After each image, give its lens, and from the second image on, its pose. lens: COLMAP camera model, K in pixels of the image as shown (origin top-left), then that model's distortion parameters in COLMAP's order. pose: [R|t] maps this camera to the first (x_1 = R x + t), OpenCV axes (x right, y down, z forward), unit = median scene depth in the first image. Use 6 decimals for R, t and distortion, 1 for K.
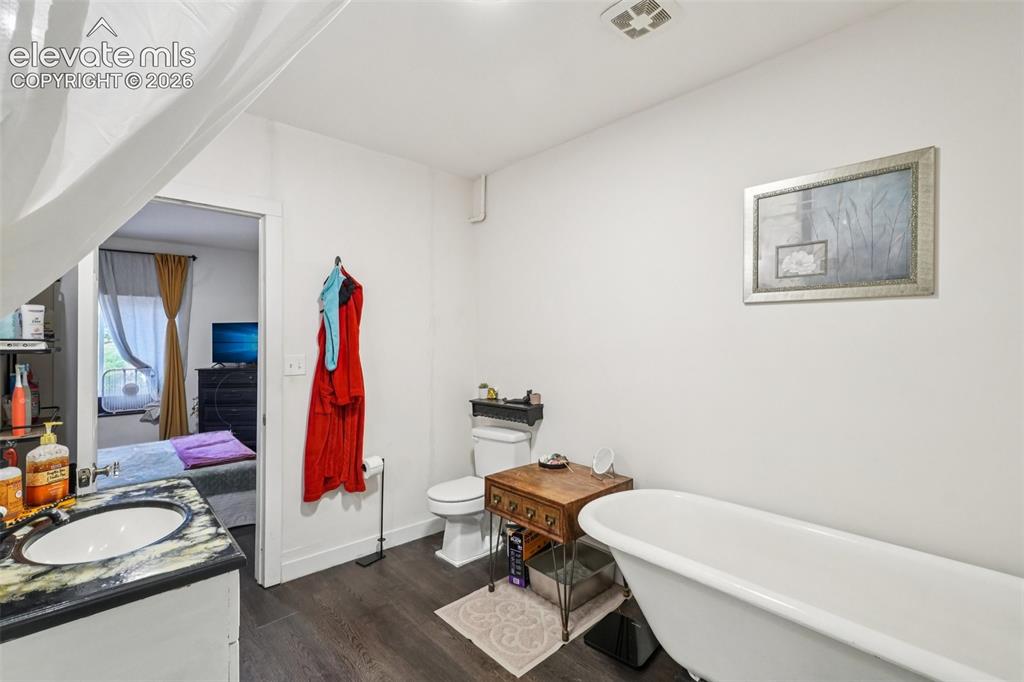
lens RADIAL K [[446.5, 0, 514.2], [0, 446.5, 340.2], [0, 0, 1]] dist [-0.003410, 0.000076]
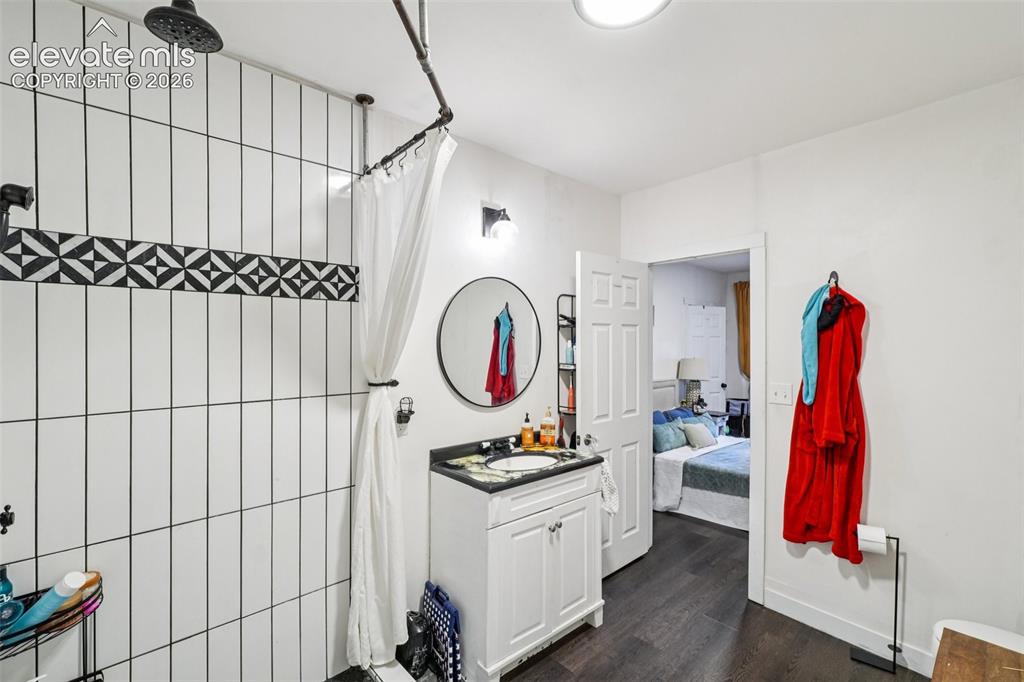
lens RADIAL K [[446.5, 0, 503.9], [0, 446.5, 348.0], [0, 0, 1]] dist [-0.003410, 0.000076]
pose [[-0.033758, 0.016940, -0.999286, 0.494814], [-0.007065, 0.999827, 0.017188, -0.056836], [0.999405, 0.007640, -0.033632, 0.429036]]
